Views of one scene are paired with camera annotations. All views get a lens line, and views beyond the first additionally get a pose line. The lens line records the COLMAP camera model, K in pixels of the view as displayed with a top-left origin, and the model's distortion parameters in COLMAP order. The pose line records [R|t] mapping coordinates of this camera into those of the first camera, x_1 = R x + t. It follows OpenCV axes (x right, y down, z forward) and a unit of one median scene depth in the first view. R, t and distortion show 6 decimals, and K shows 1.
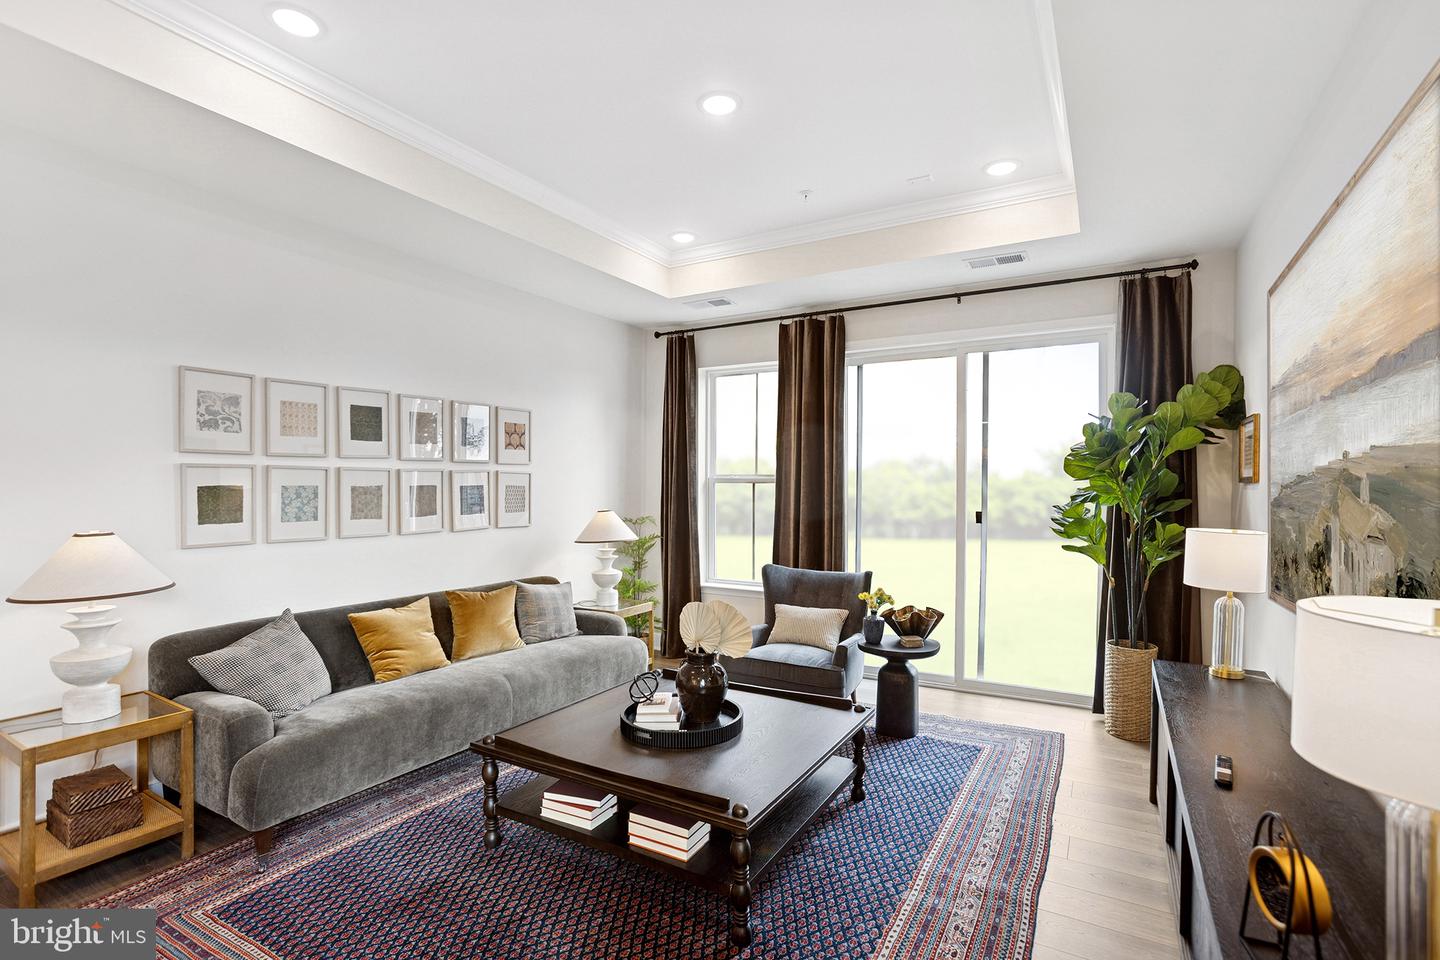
lens RADIAL K [[668.5, 0, 722.5], [0, 668.5, 489.3], [0, 0, 1]] dist [-0.003233, 0.001244]
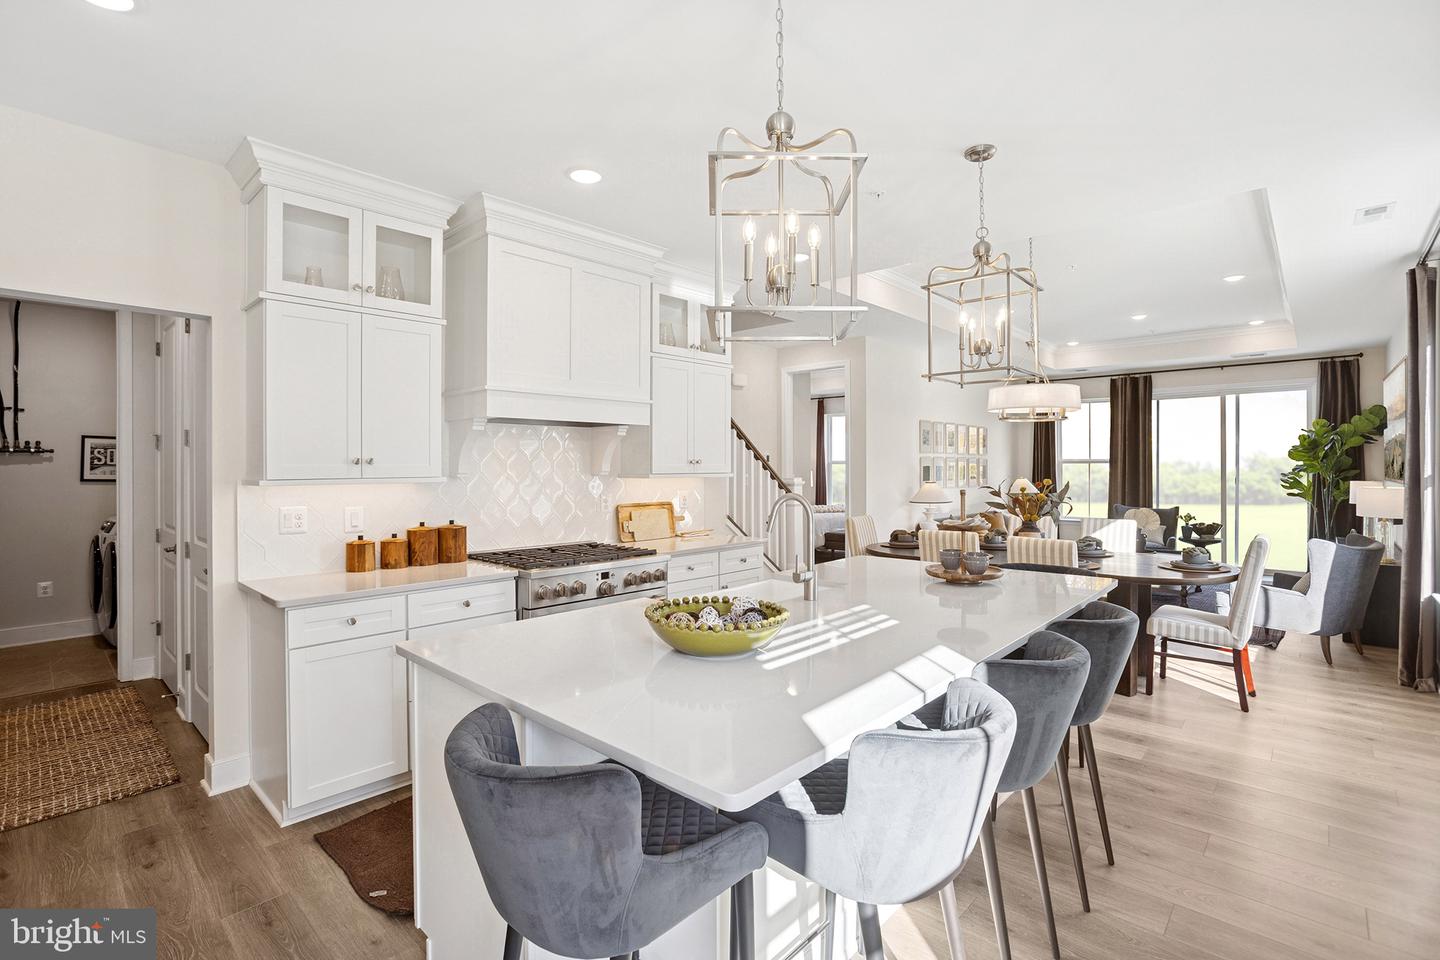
lens RADIAL K [[668.5, 0, 719.5], [0, 668.5, 467.0], [0, 0, 1]] dist [-0.003233, 0.001244]
pose [[0.978463, -0.006033, -0.206335, -0.785573], [0.004974, 0.999972, -0.005650, 0.006708], [0.206363, 0.004502, 0.978465, -1.385943]]
